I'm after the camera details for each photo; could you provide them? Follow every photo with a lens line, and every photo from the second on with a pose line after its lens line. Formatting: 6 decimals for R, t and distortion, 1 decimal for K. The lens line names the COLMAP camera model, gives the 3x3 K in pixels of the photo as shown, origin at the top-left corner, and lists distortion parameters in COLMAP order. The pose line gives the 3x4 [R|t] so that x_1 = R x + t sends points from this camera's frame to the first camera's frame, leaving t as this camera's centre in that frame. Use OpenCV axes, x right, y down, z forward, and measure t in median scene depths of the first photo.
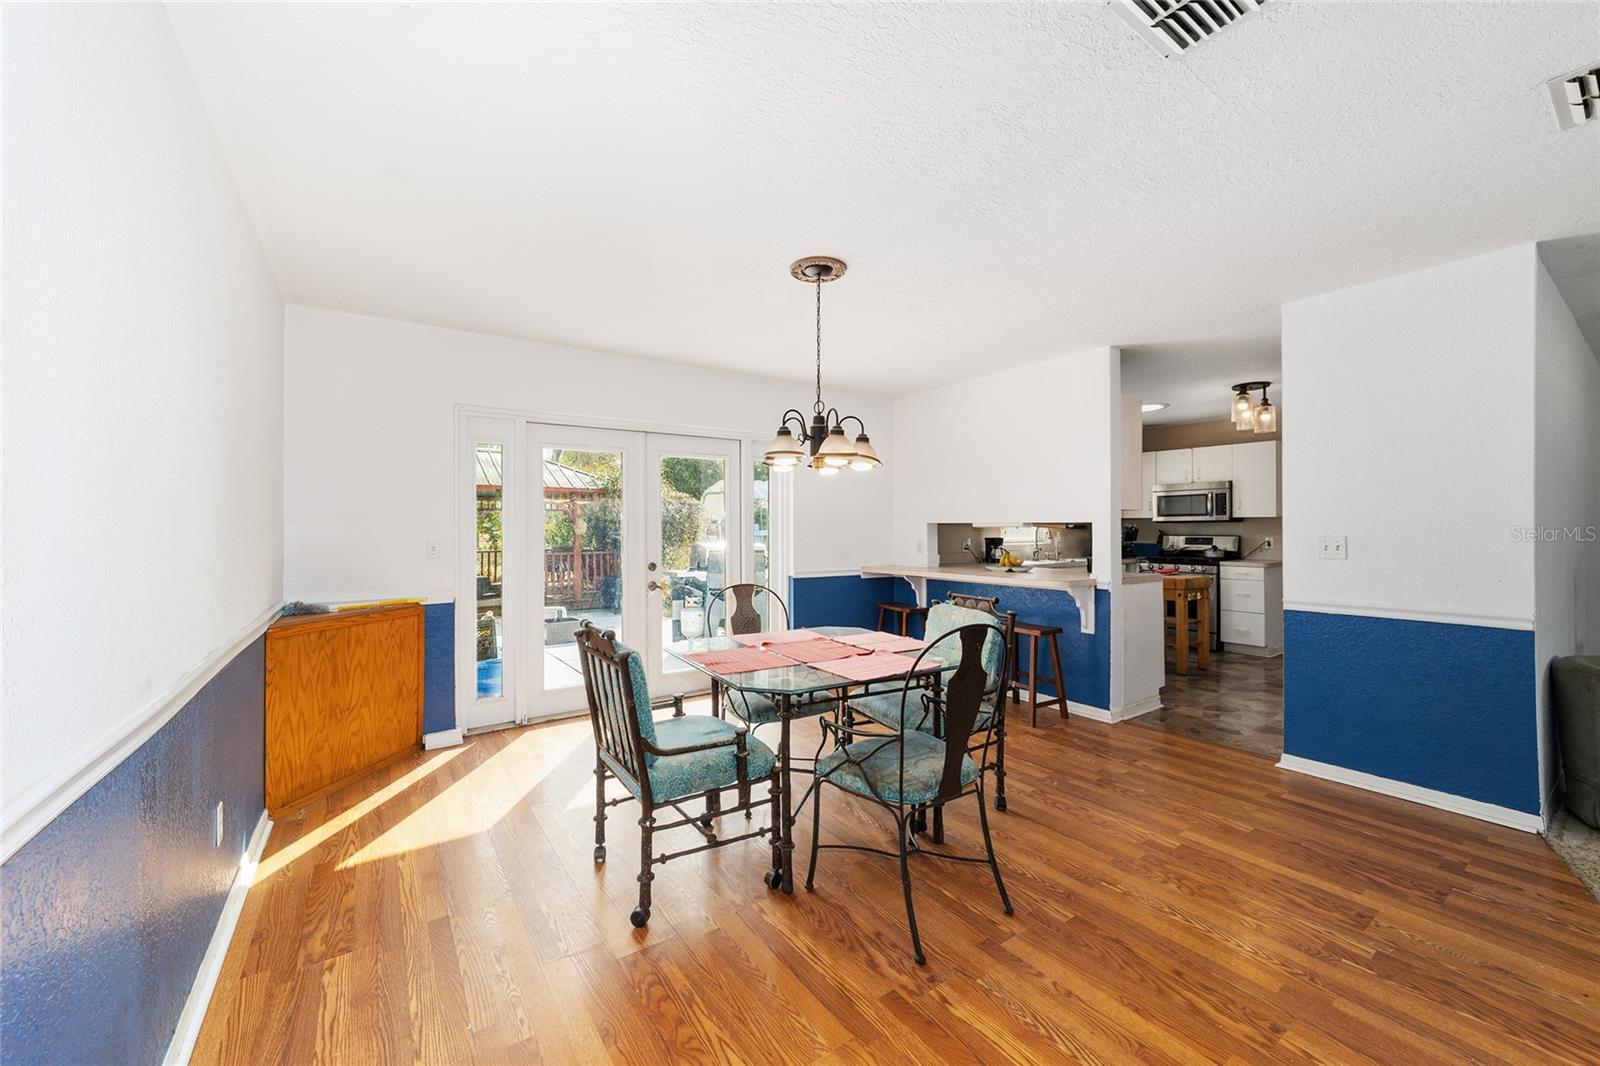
lens RADIAL K [[618.2, 0, 792.1], [0, 618.2, 528.1], [0, 0, 1]] dist [-0.008258, 0.000897]
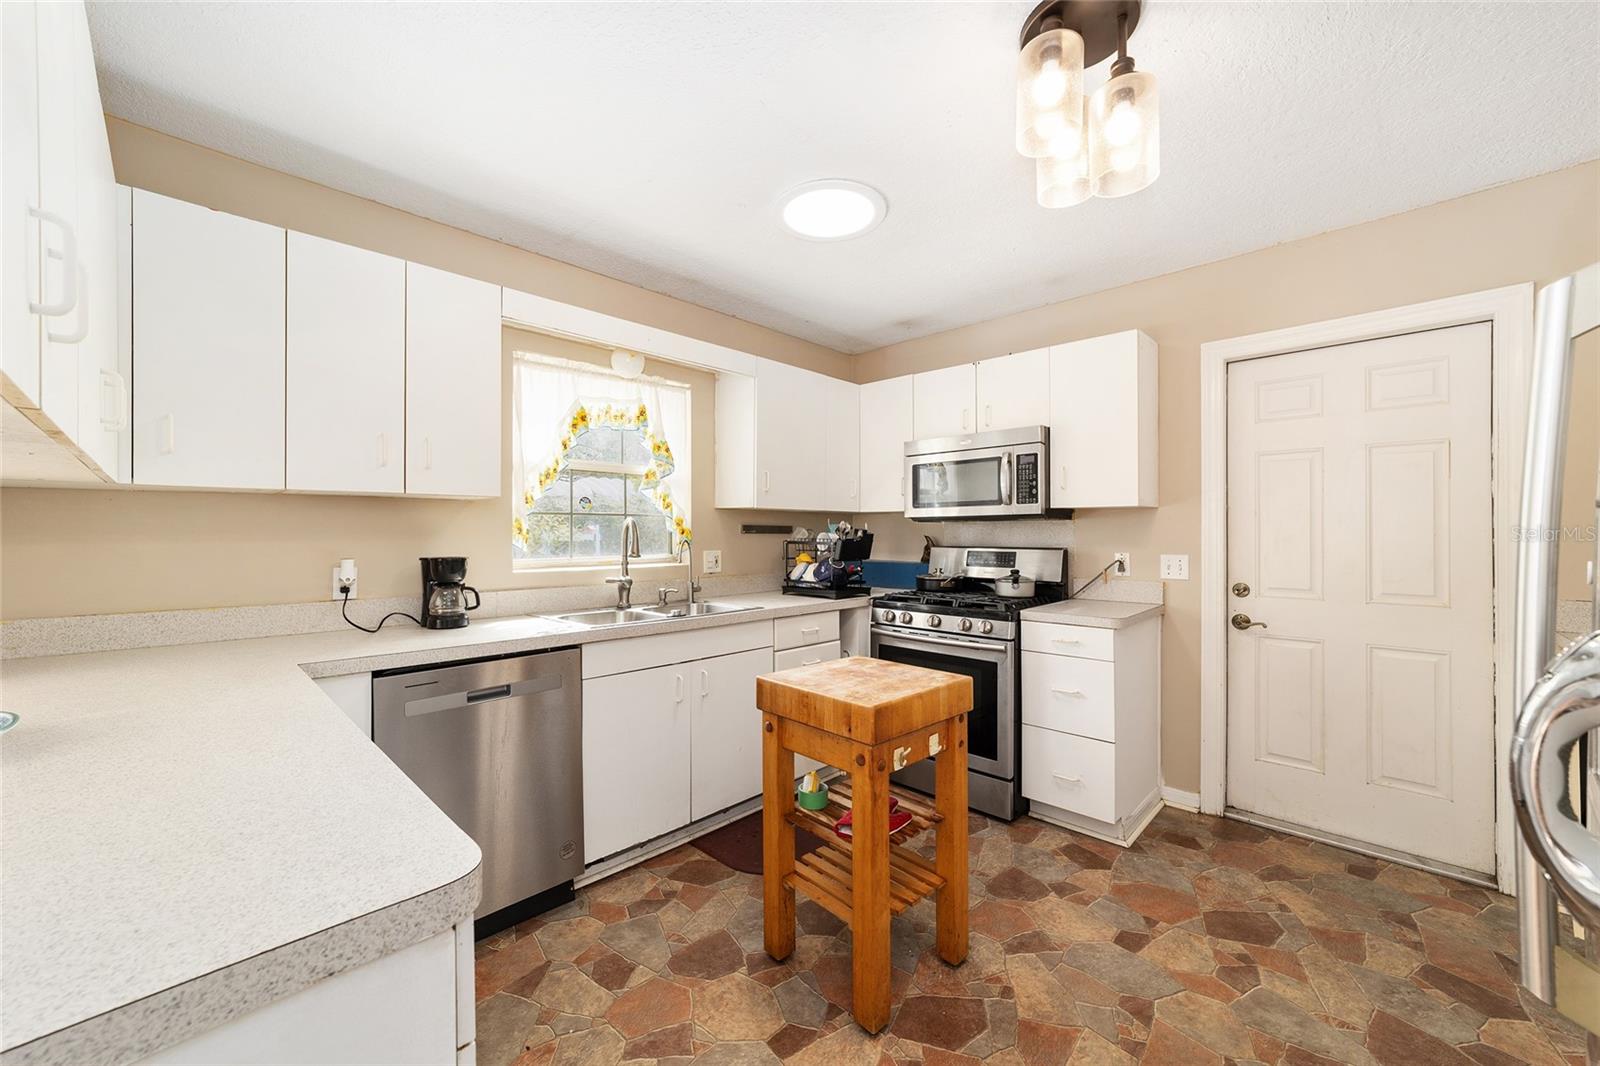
lens RADIAL K [[618.2, 0, 799.6], [0, 618.2, 529.6], [0, 0, 1]] dist [-0.008258, 0.000897]
pose [[0.982209, 0.002533, 0.187775, 0.449685], [-0.001382, 0.999979, -0.006260, 0.001345], [-0.187787, 0.005889, 0.982192, 0.590056]]
